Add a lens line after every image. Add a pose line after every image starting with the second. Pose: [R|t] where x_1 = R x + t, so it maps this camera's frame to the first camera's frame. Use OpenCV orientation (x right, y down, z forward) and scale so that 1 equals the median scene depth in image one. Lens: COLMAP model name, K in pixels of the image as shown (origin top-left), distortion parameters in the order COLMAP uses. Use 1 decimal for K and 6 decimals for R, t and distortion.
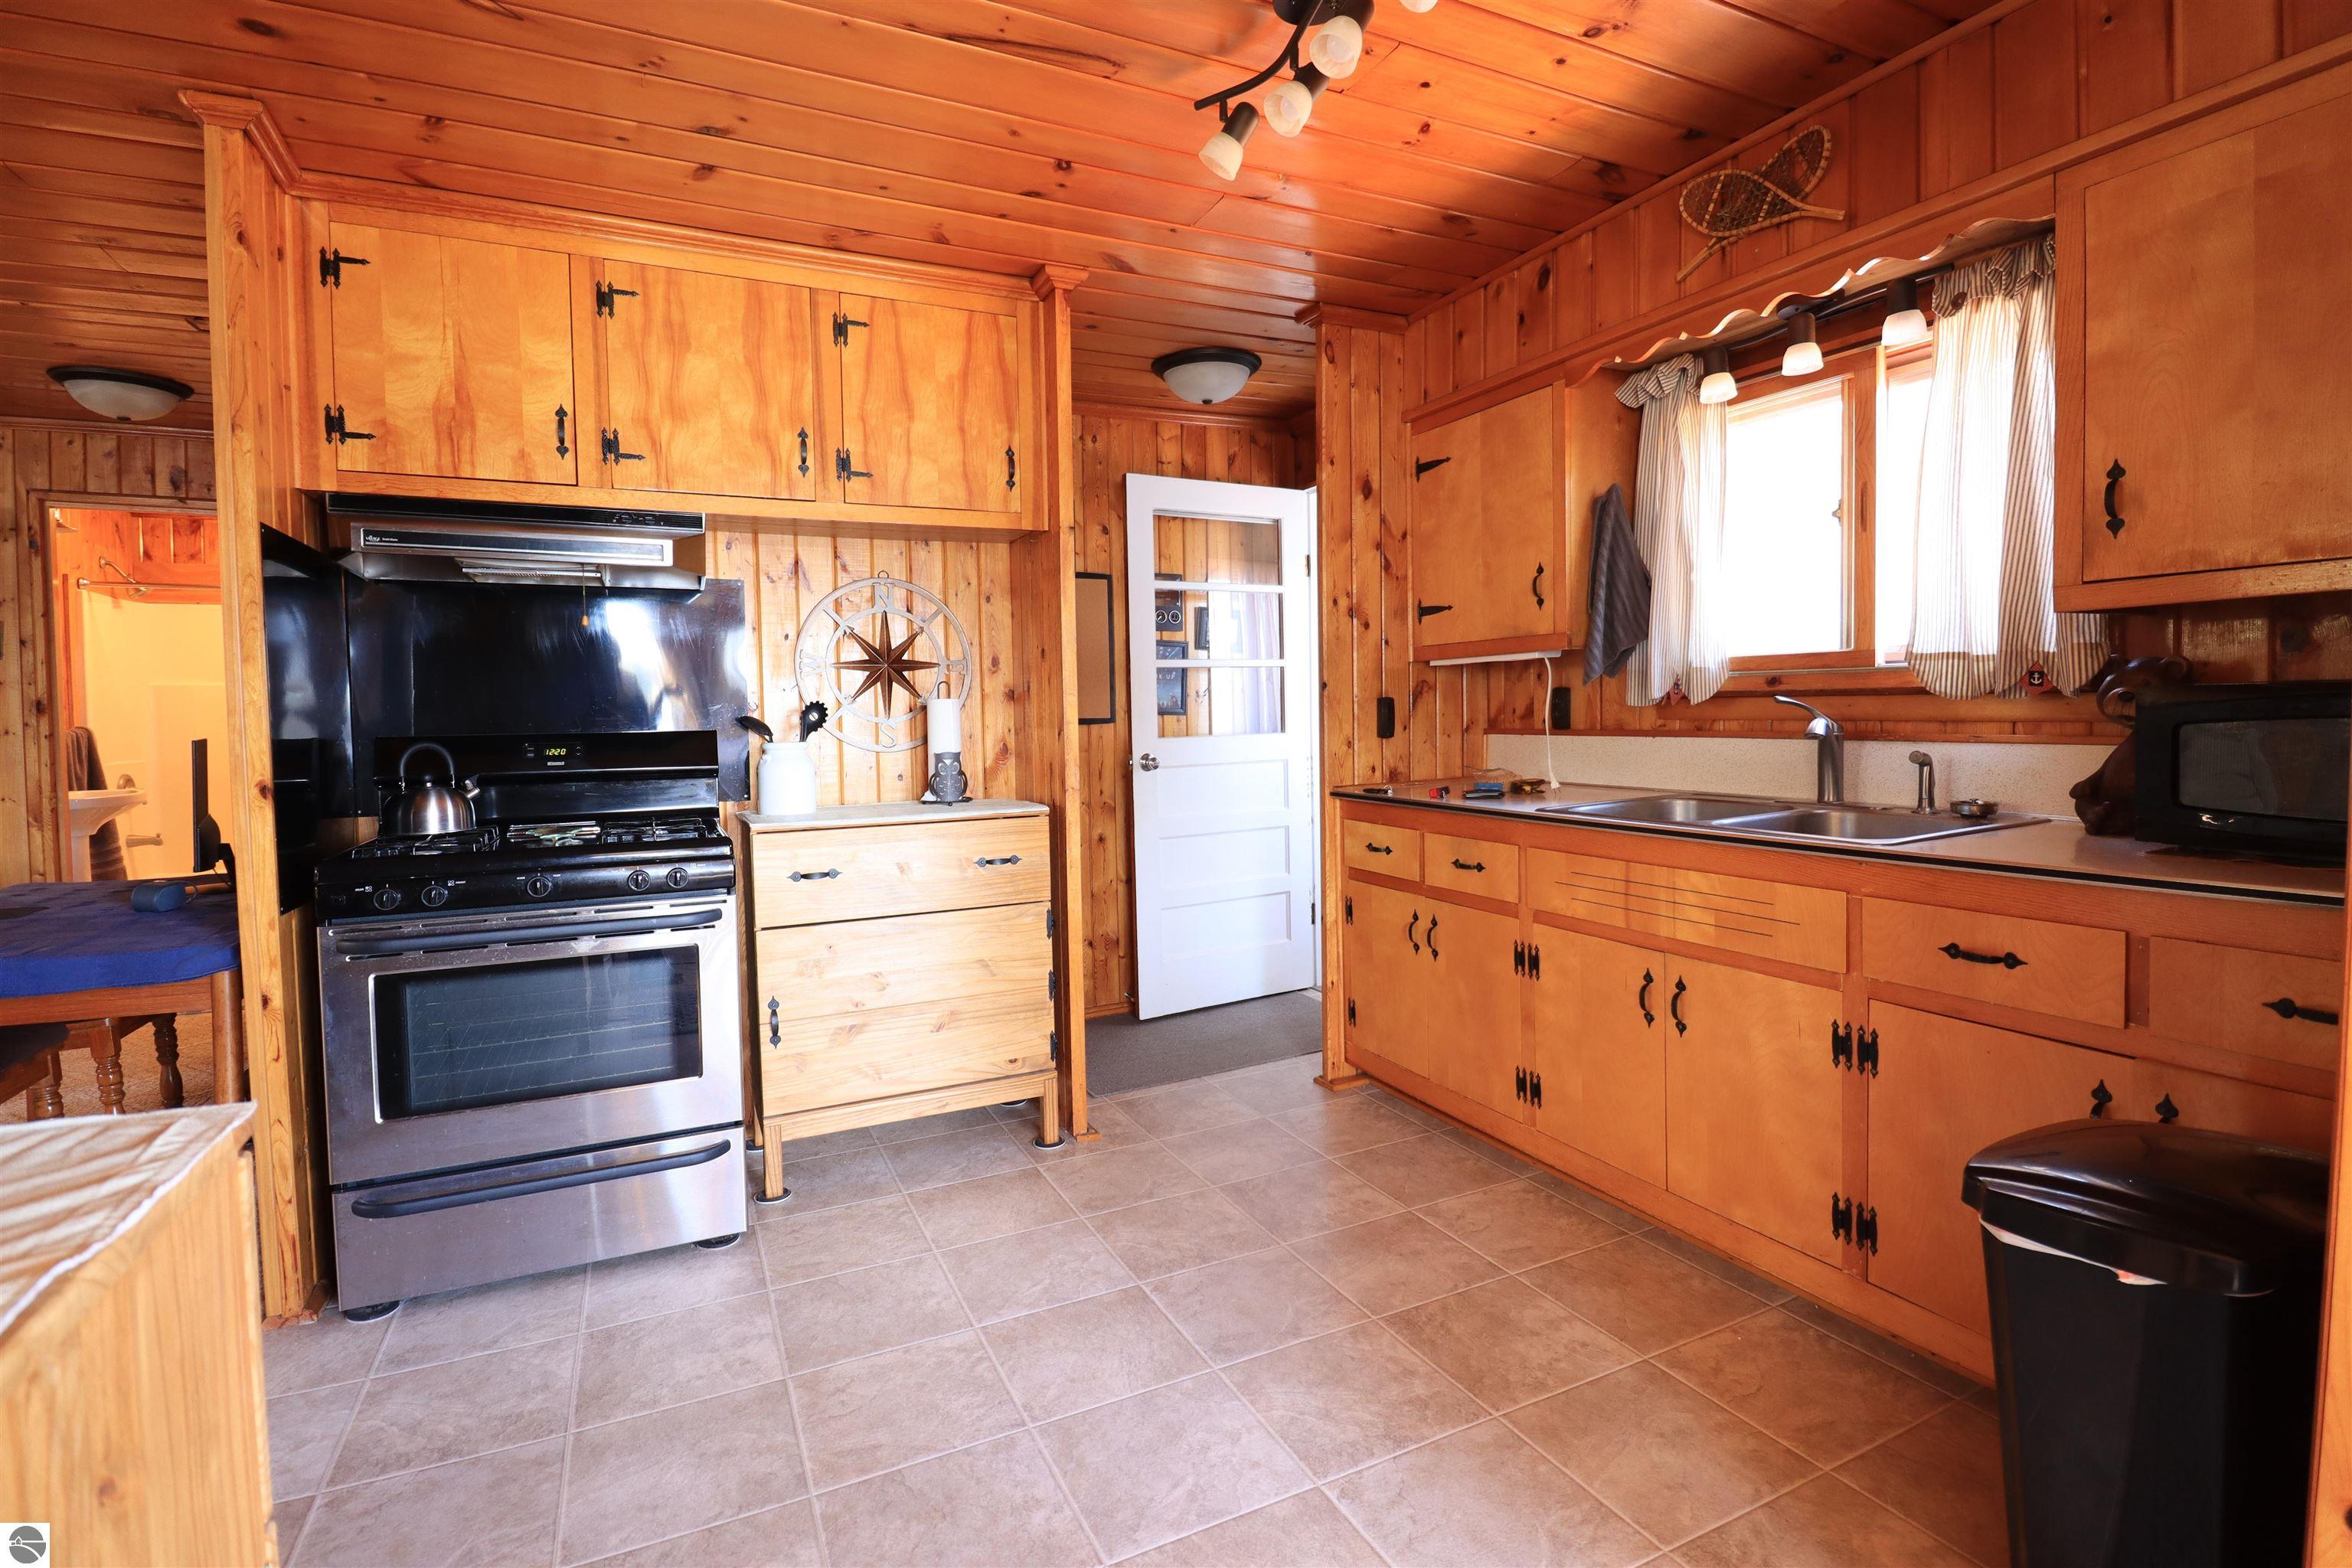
lens RADIAL K [[1088.9, 0, 1171.2], [0, 1088.9, 755.0], [0, 0, 1]] dist [-0.010738, -0.001119]
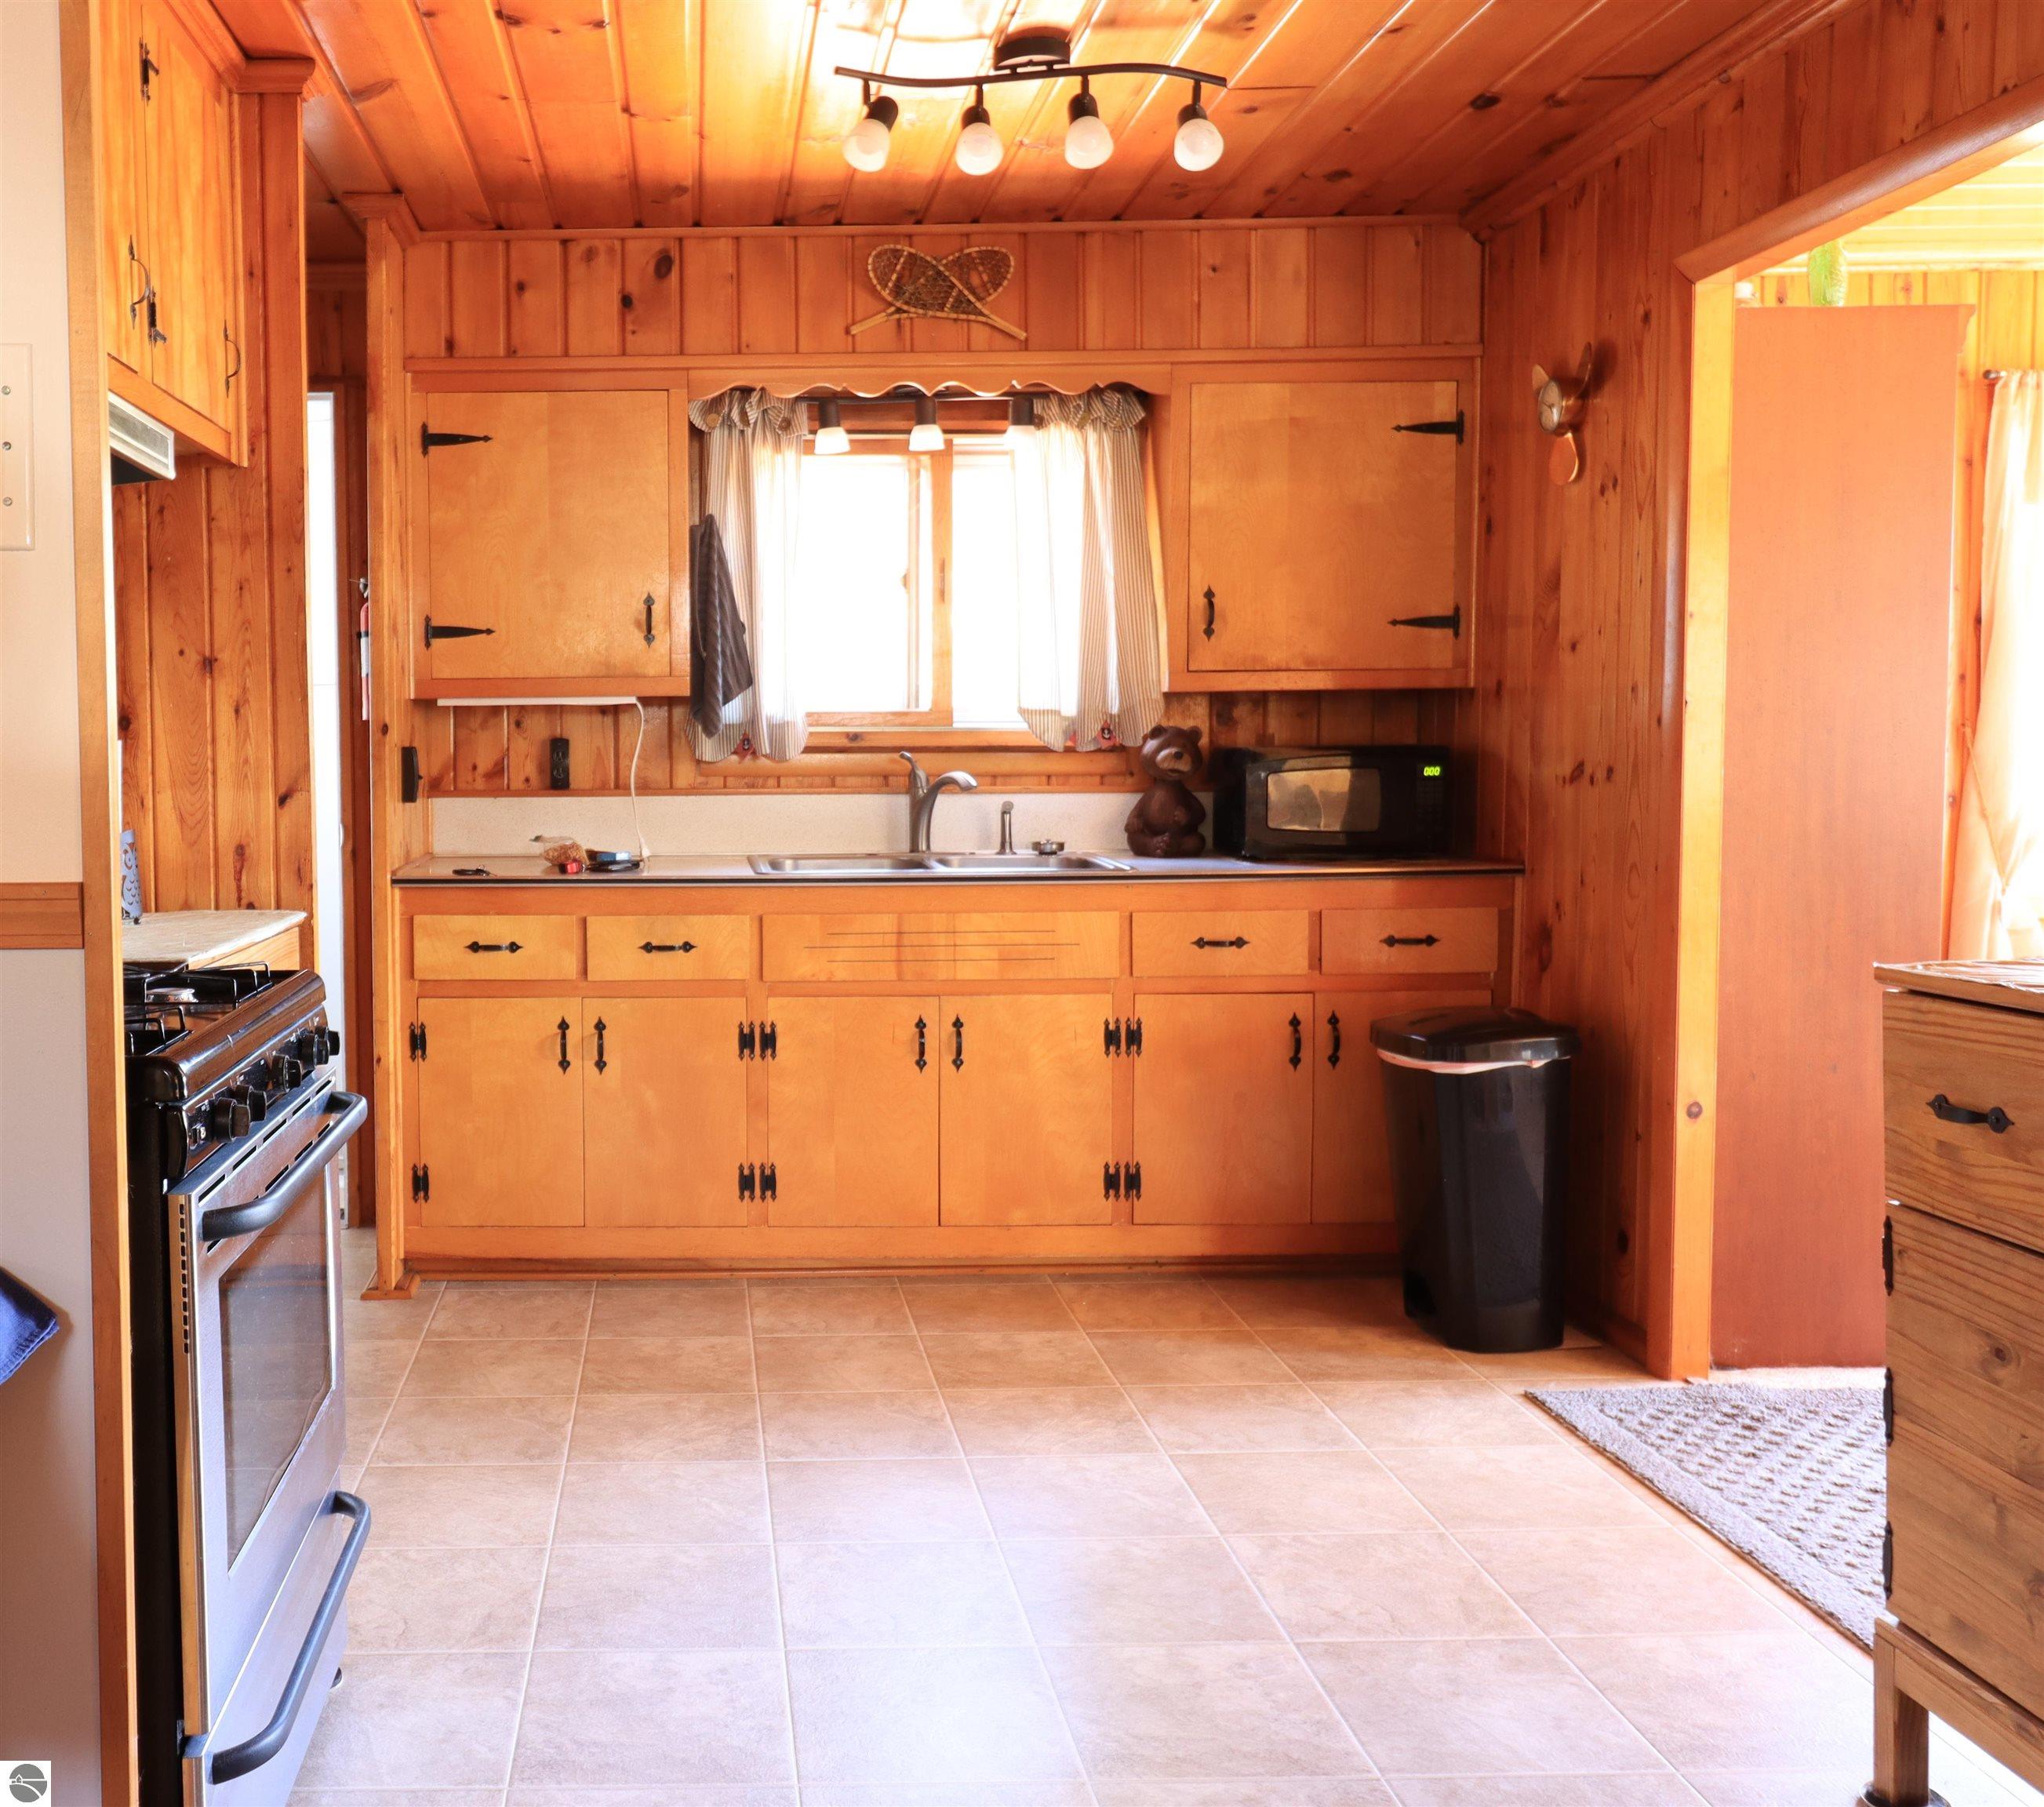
lens RADIAL K [[1975.7, 0, 658.6], [0, 1975.7, 856.8], [0, 0, 1]] dist [0.003616, 0.011504]
pose [[0.443490, -0.032748, 0.895681, -1.380501], [0.037309, 0.999141, 0.018057, 0.004275], [-0.895502, 0.025409, 0.444331, 0.400953]]
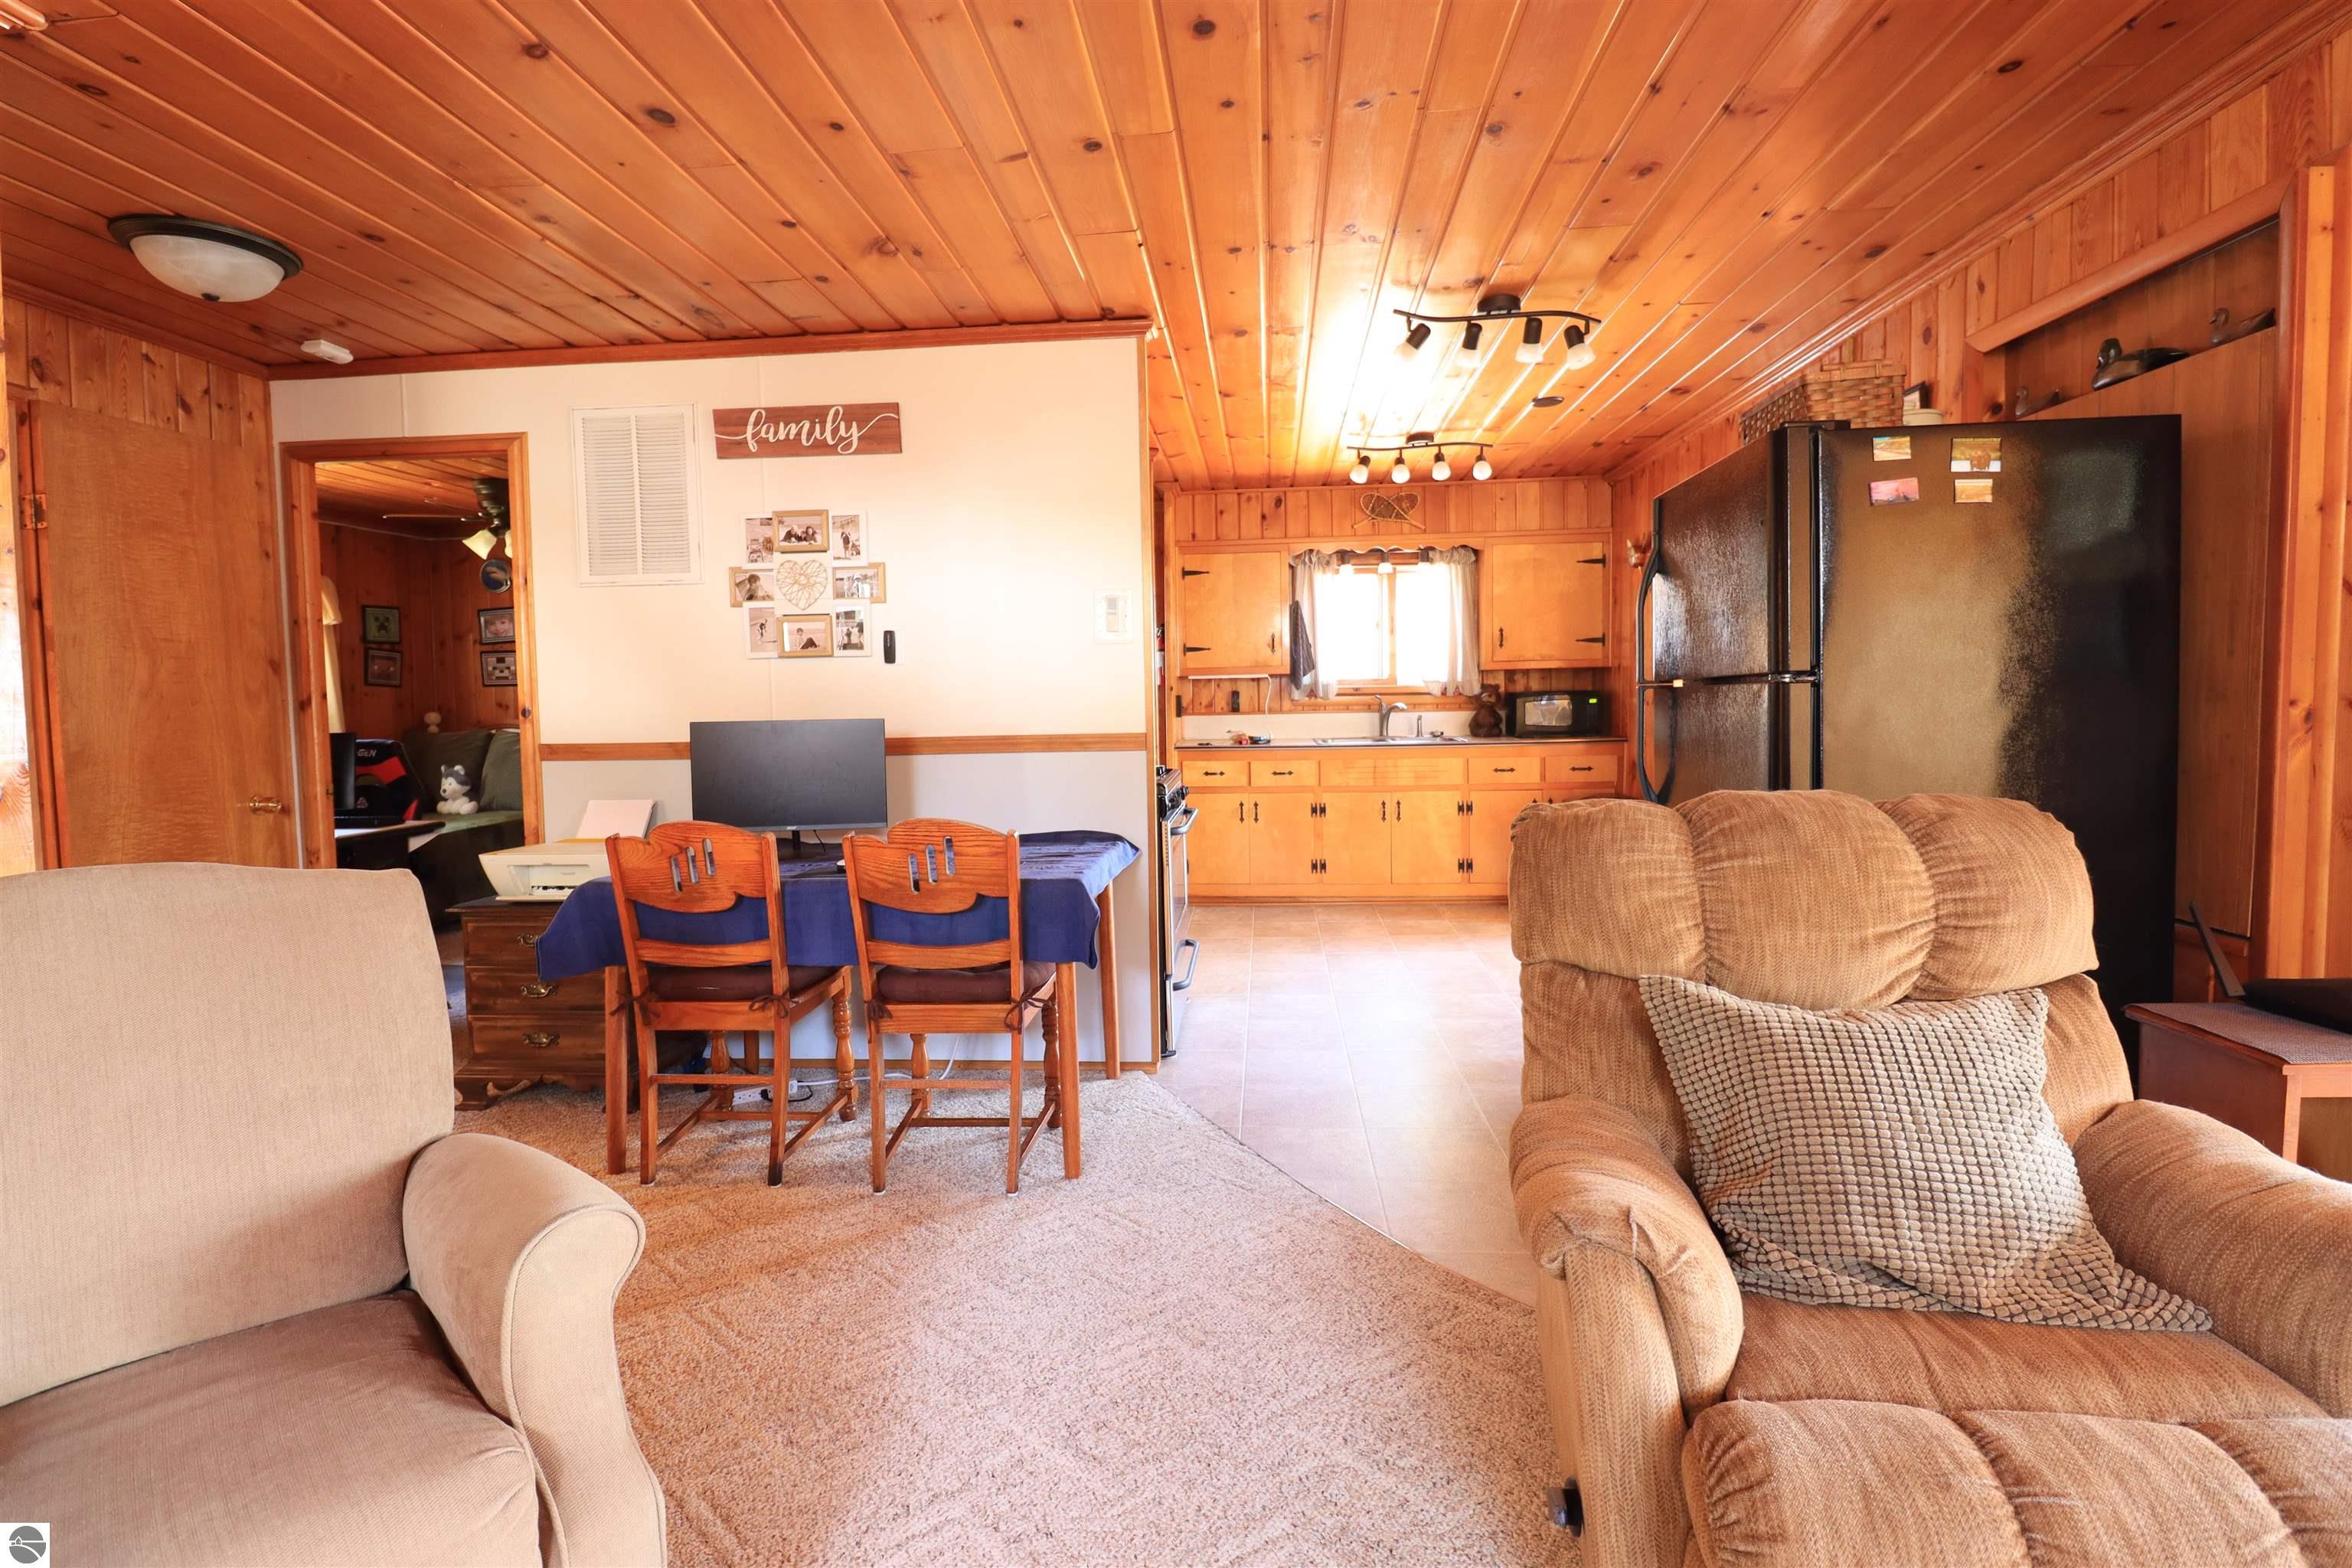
lens RADIAL K [[1088.9, 0, 1171.2], [0, 1088.9, 755.0], [0, 0, 1]] dist [-0.010738, -0.001119]
pose [[0.506558, -0.036115, 0.861449, -2.112234], [0.045036, 0.998867, 0.015393, 0.028498], [-0.861029, 0.030999, 0.507610, 0.120100]]
